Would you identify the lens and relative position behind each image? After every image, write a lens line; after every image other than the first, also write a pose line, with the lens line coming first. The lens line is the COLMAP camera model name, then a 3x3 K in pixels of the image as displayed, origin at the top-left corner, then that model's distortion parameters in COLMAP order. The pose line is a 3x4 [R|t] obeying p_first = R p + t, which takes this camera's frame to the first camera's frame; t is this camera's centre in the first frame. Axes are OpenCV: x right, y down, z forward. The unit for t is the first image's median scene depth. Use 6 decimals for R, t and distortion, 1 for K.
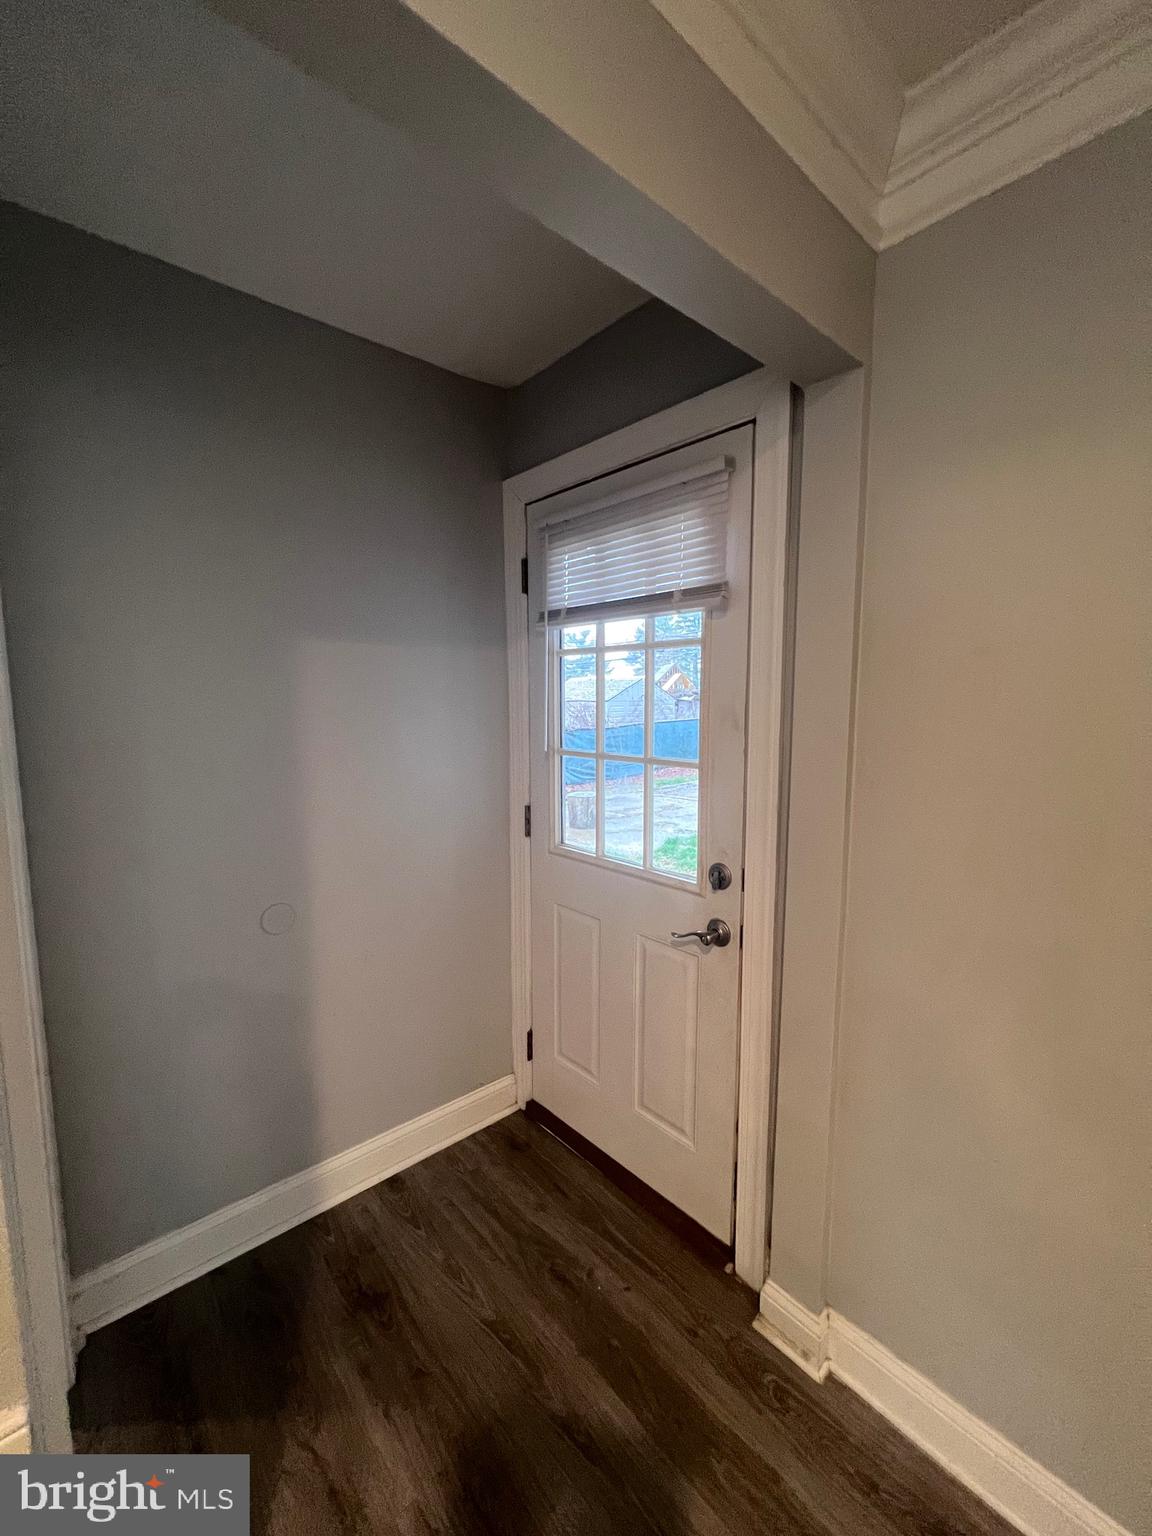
lens RADIAL K [[612.4, 0, 576.0], [0, 612.4, 768.0], [0, 0, 1]] dist [-0.000766, -0.000260]
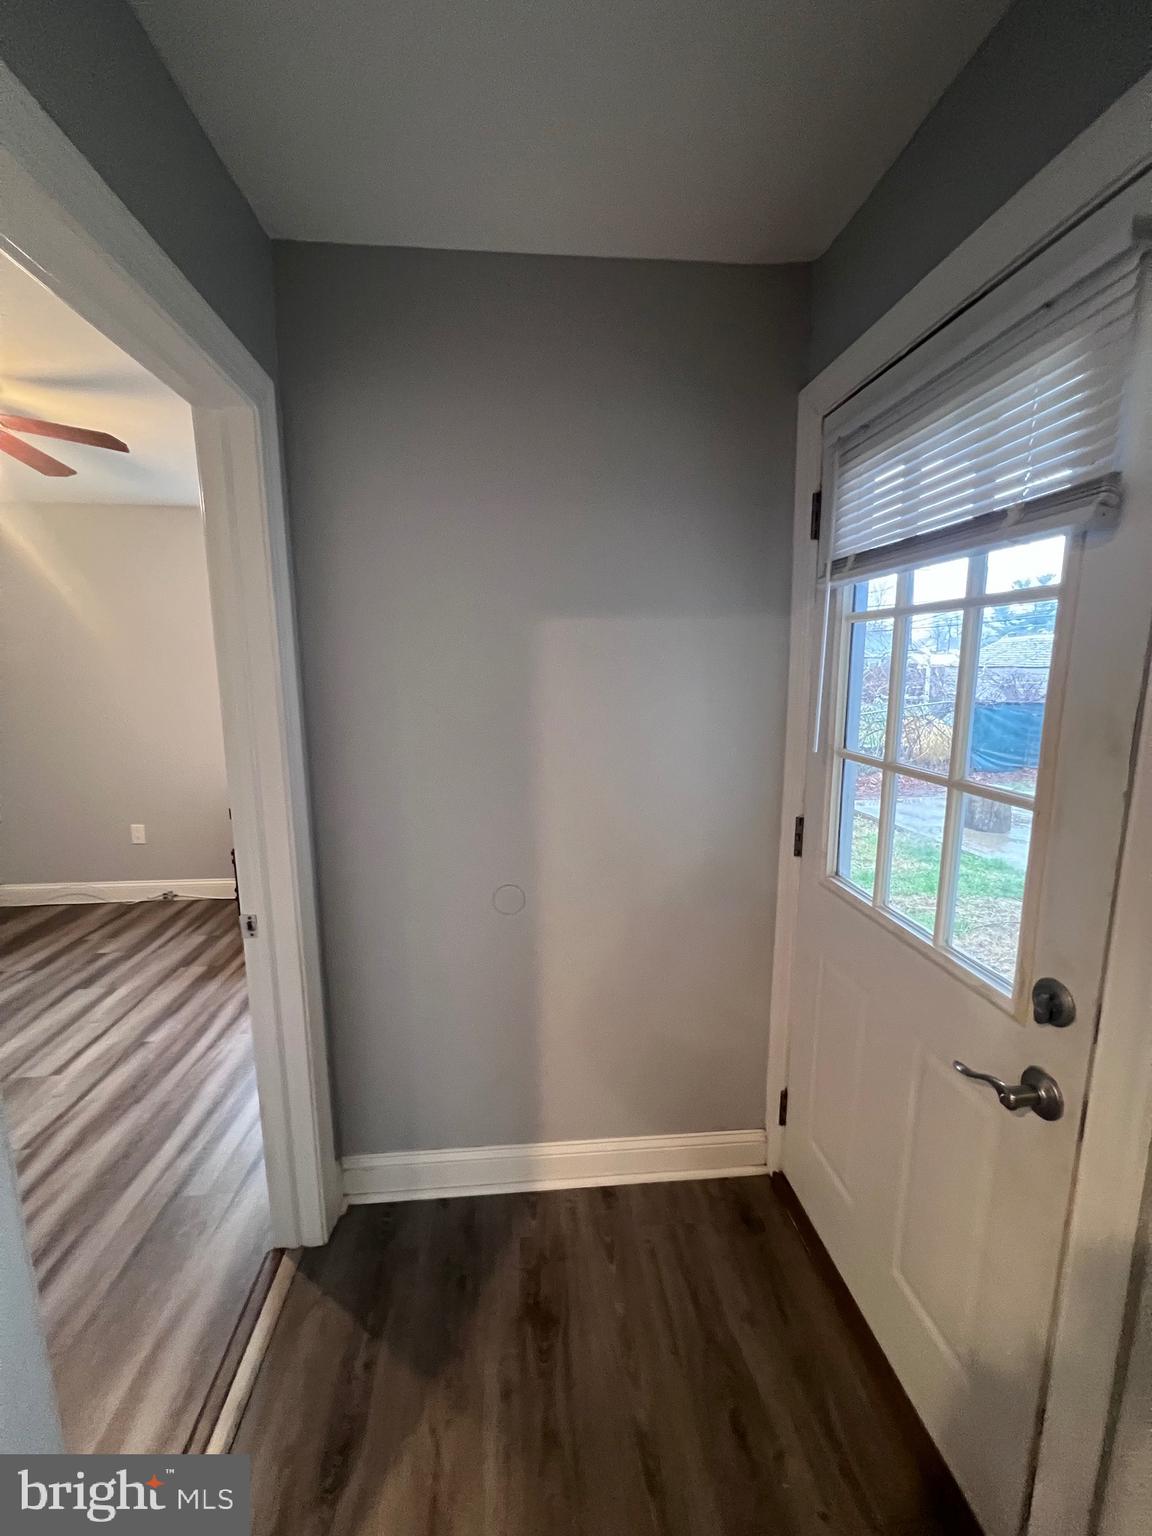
lens RADIAL K [[611.1, 0, 576.0], [0, 611.1, 768.0], [0, 0, 1]] dist [0.000351, 0.000469]
pose [[0.810875, 0.093669, -0.577675, 0.166563], [-0.060559, 0.995239, 0.076371, -0.054204], [0.582078, -0.026944, 0.812687, 0.251884]]
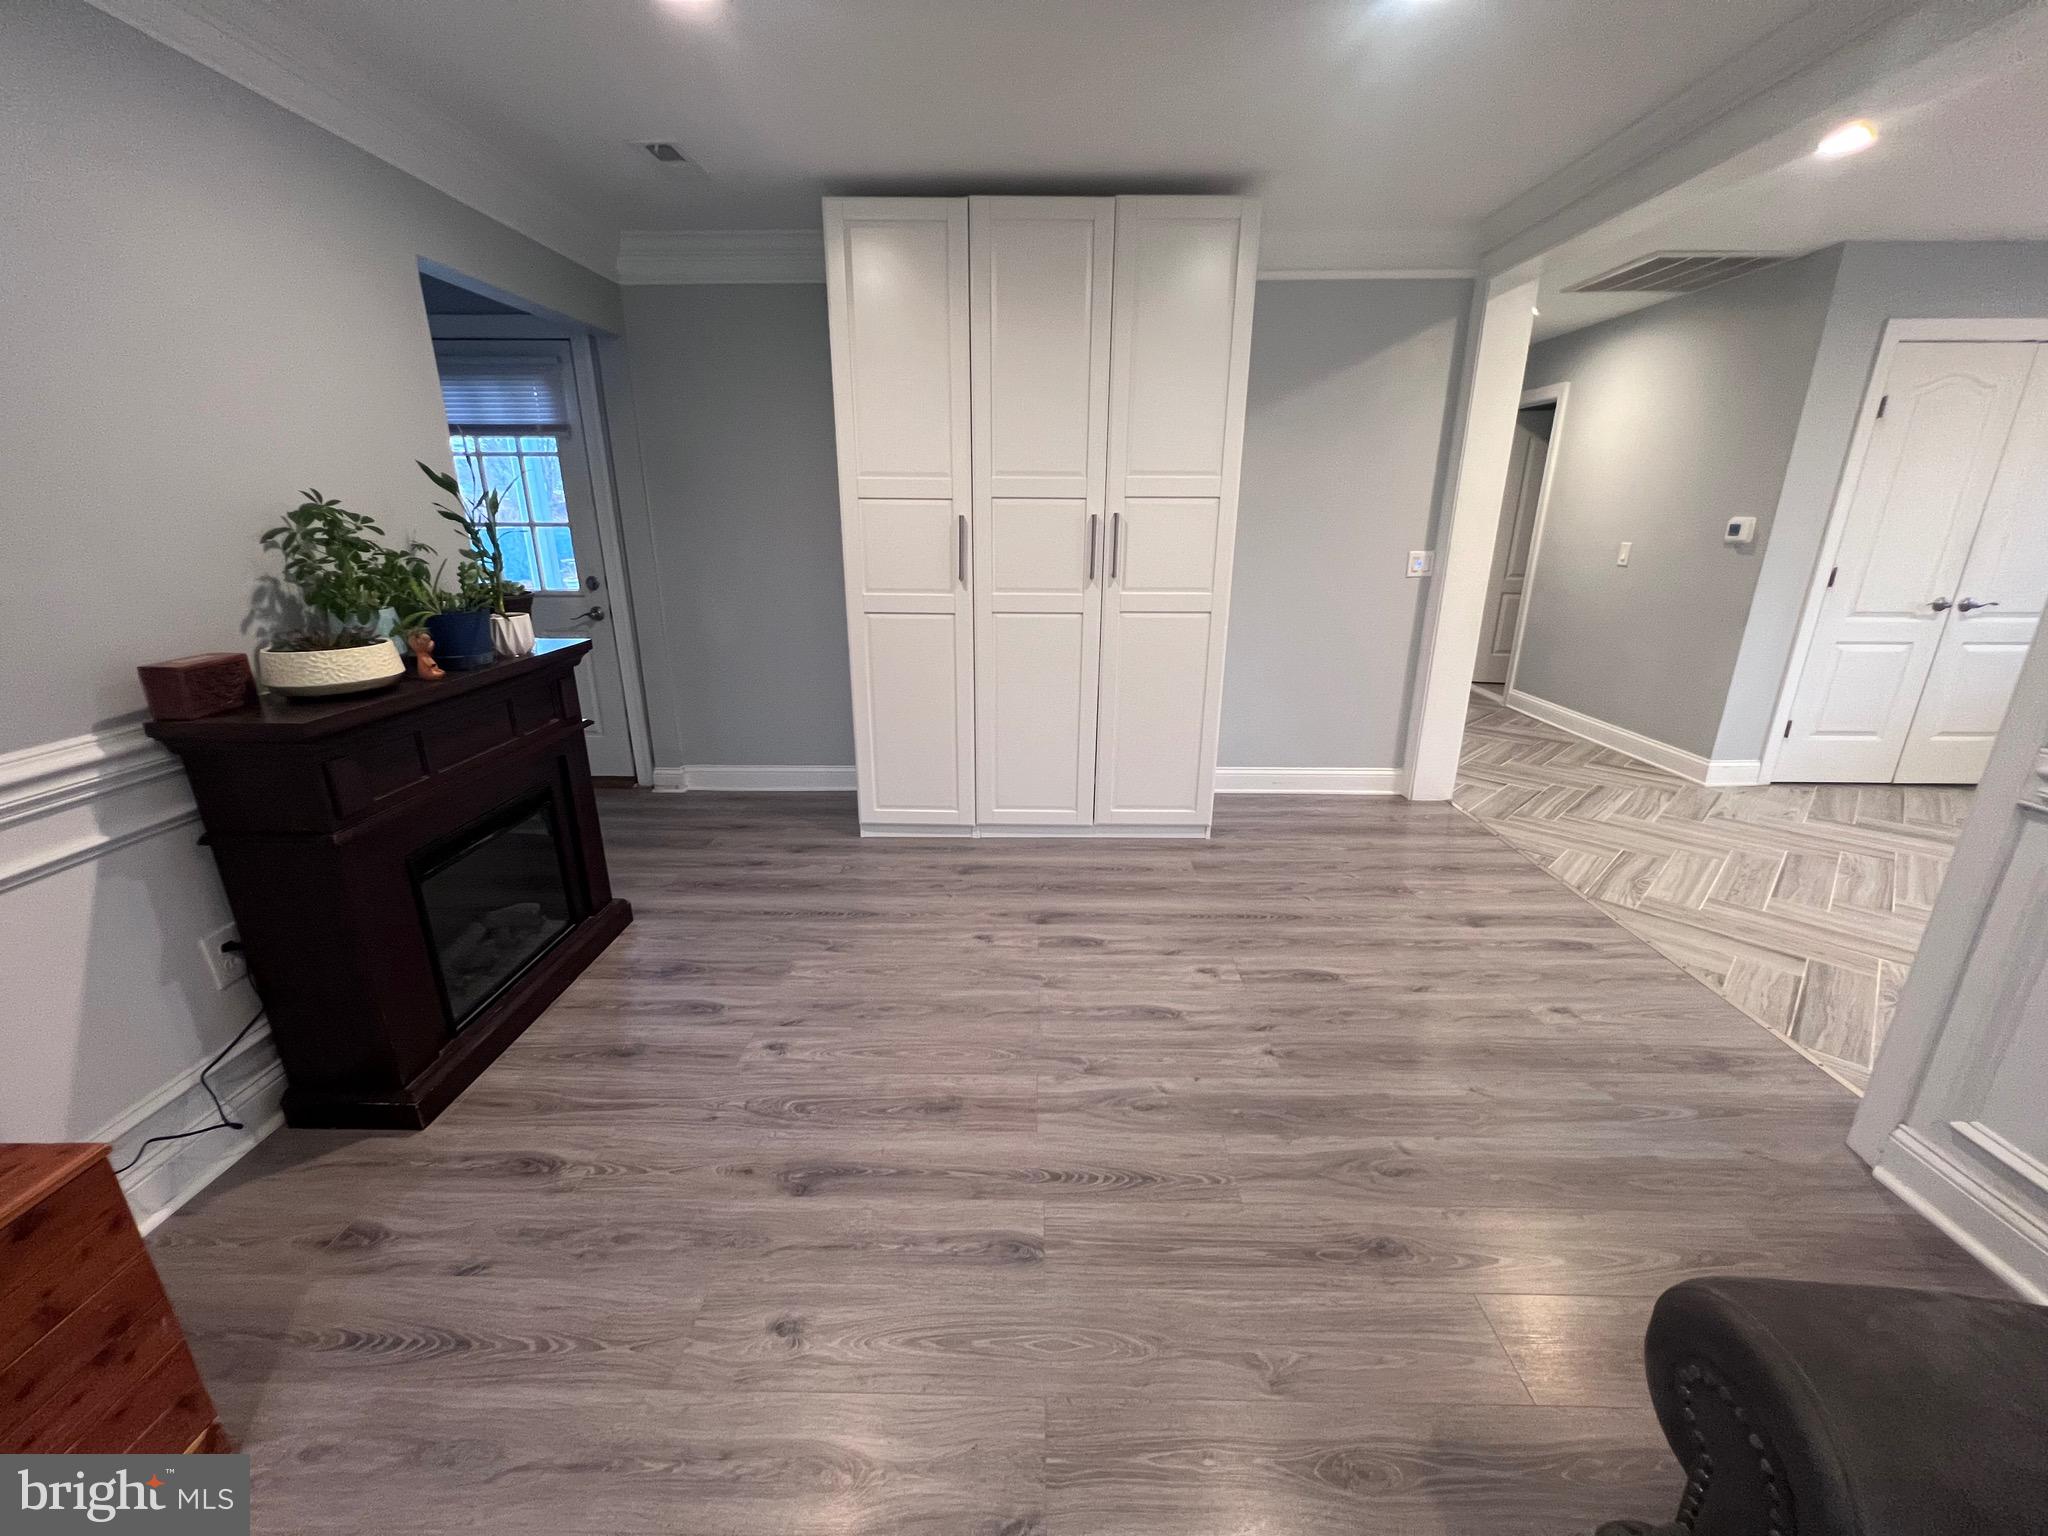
lens RADIAL K [[814.8, 0, 1021.7], [0, 814.8, 758.8], [0, 0, 1]] dist [0.000351, 0.000469]
pose [[0.669117, -0.219249, 0.710079, -0.729462], [0.082445, 0.971492, 0.222276, 0.231929], [-0.738570, -0.090187, 0.668118, -1.597727]]
